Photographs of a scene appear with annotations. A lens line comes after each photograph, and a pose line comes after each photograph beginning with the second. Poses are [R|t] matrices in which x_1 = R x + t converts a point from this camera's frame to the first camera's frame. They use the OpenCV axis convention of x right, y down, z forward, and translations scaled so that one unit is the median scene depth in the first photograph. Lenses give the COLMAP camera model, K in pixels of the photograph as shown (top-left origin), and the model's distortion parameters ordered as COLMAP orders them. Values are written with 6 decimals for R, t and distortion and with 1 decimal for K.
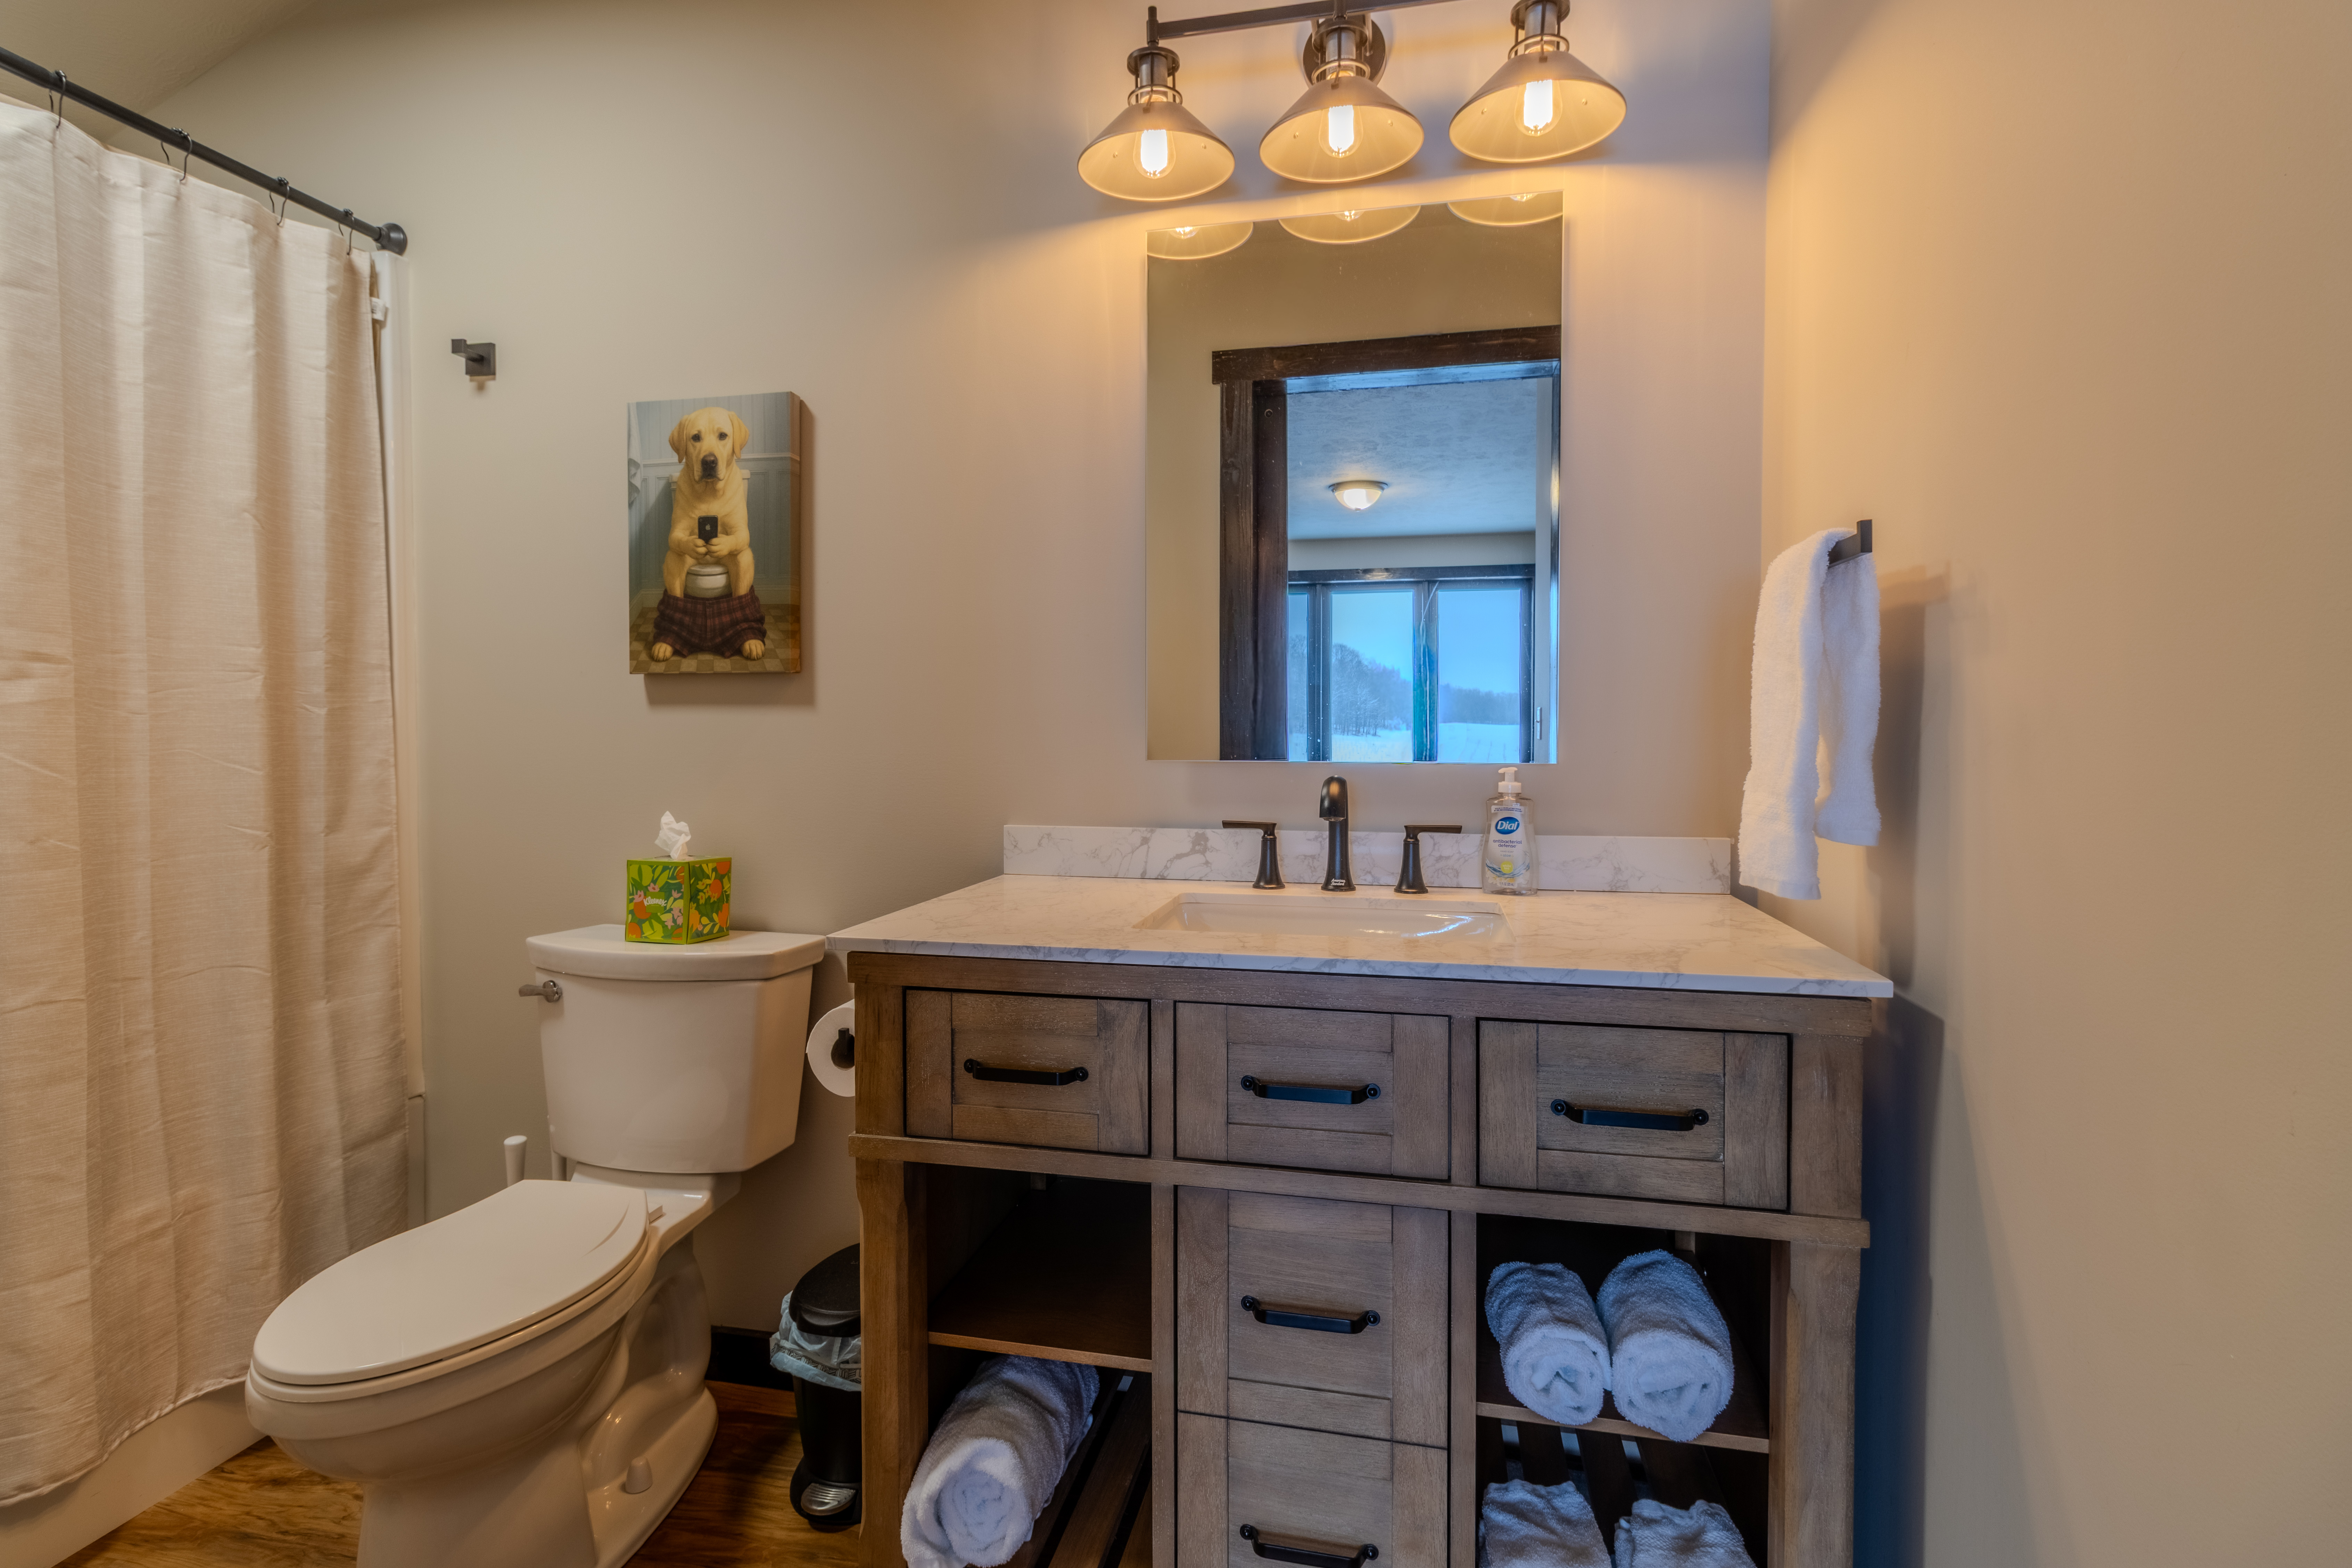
lens RADIAL K [[1118.2, 0, 1177.9], [0, 1118.2, 765.1], [0, 0, 1]] dist [0.000404, 0.000984]
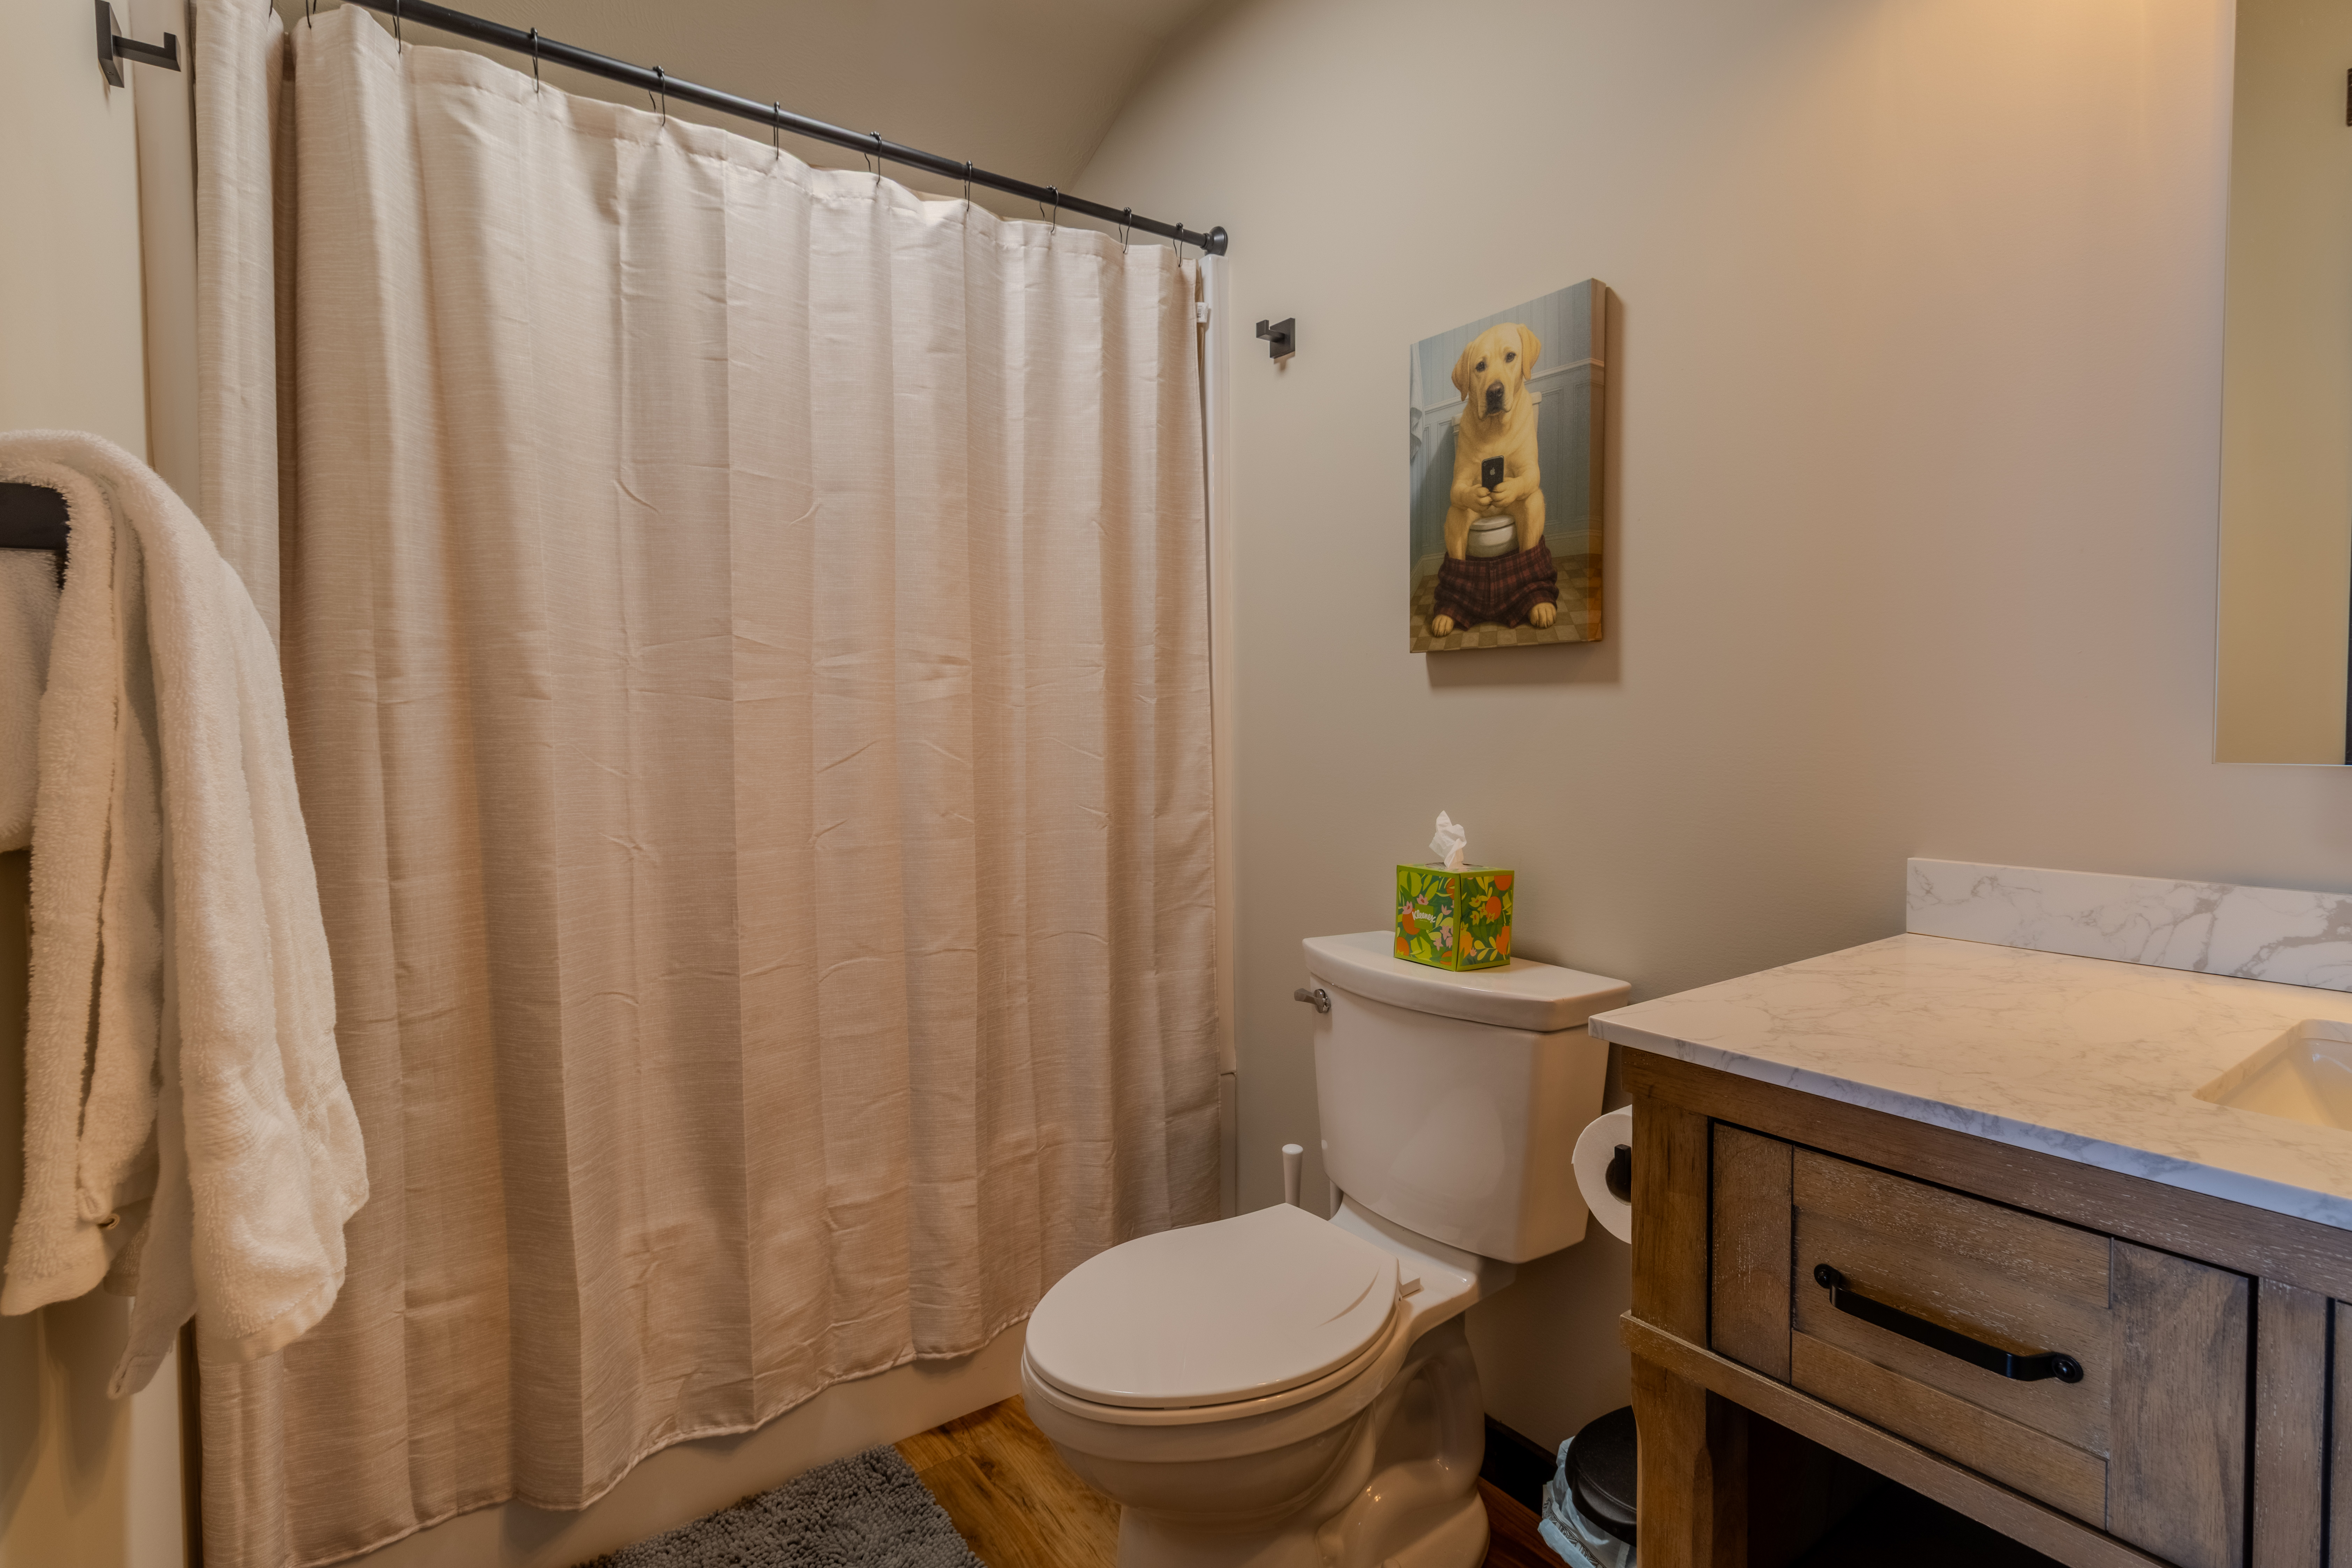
lens RADIAL K [[1113.2, 0, 1168.8], [0, 1113.2, 757.0], [0, 0, 1]] dist [0.001573, 0.000955]
pose [[0.732875, 0.016013, -0.680175, -0.031569], [-0.010897, 0.999871, 0.011798, -0.008057], [0.680276, -0.001235, 0.732955, 0.239927]]
